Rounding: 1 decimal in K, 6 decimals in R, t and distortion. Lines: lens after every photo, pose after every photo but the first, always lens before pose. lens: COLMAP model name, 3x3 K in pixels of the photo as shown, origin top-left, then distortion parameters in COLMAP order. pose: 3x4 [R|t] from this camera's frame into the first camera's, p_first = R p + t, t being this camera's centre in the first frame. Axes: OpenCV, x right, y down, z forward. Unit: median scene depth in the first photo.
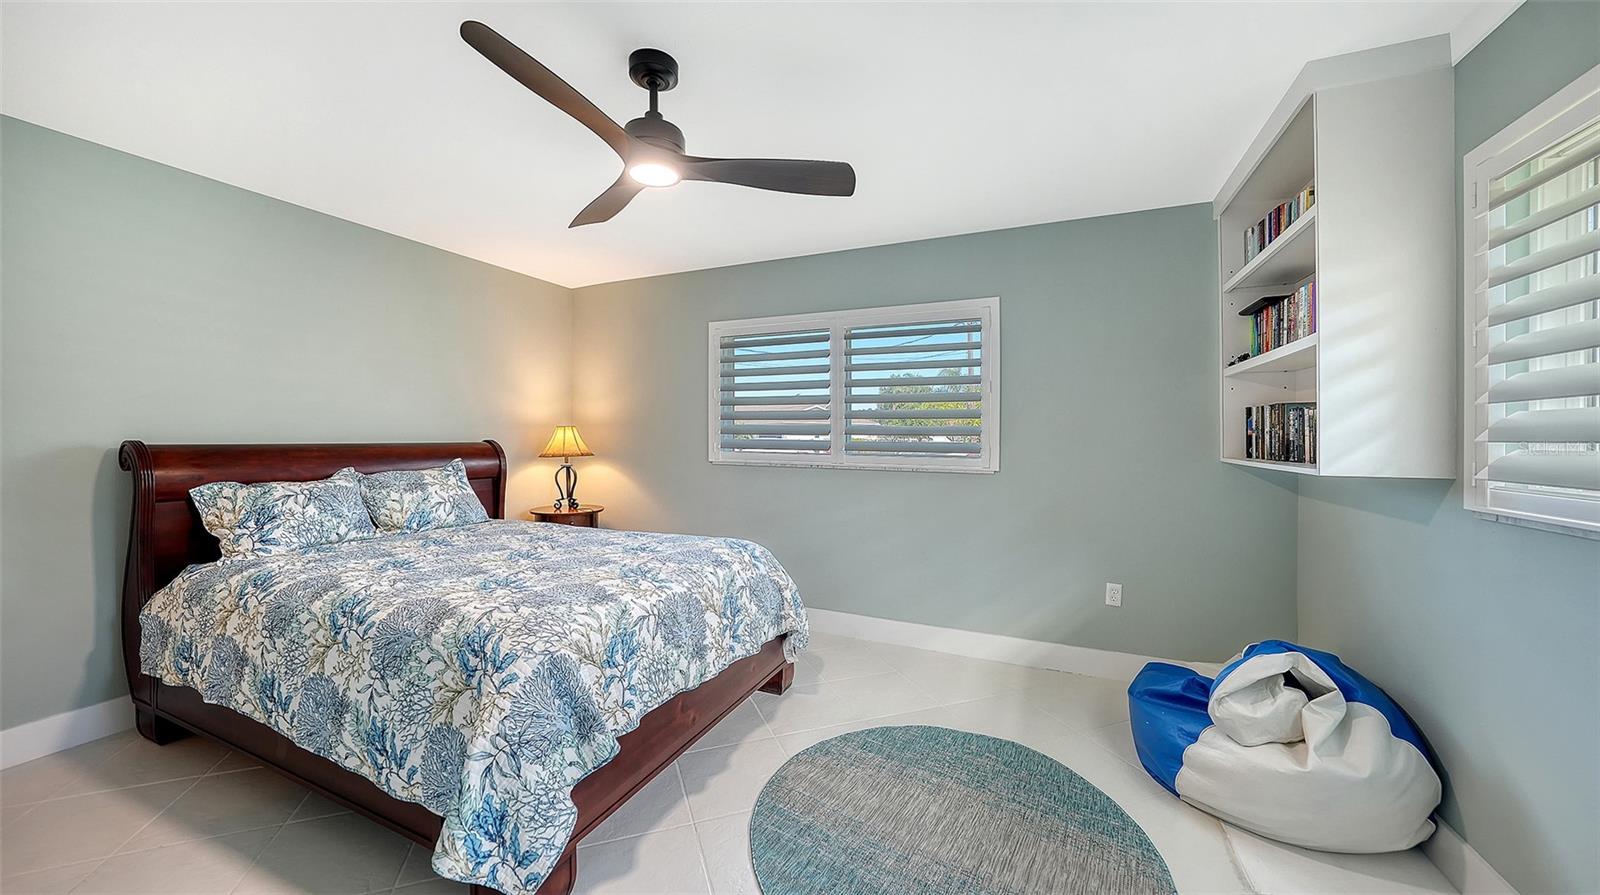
lens RADIAL K [[572.4, 0, 795.4], [0, 572.4, 436.9], [0, 0, 1]] dist [0.009981, -0.000120]
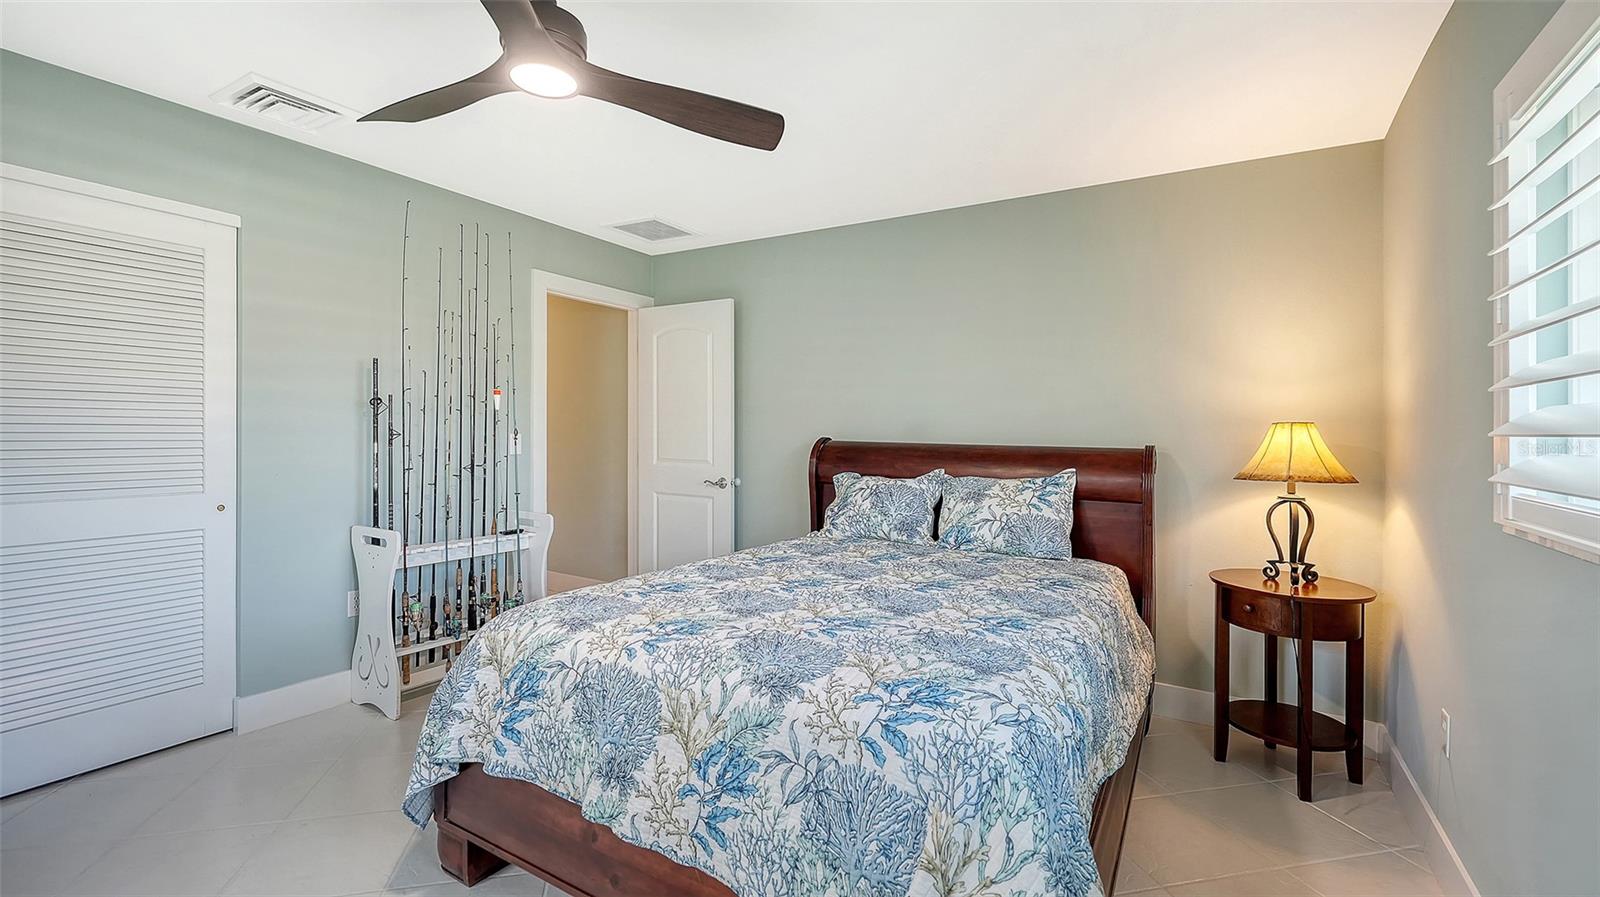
lens RADIAL K [[689.4, 0, 800.4], [0, 689.4, 439.9], [0, 0, 1]] dist [-0.000757, -0.000032]
pose [[-0.129287, 0.001827, -0.991606, 0.400875], [-0.018108, 0.999827, 0.004203, 0.004766], [0.991442, 0.018500, -0.129231, 0.954067]]
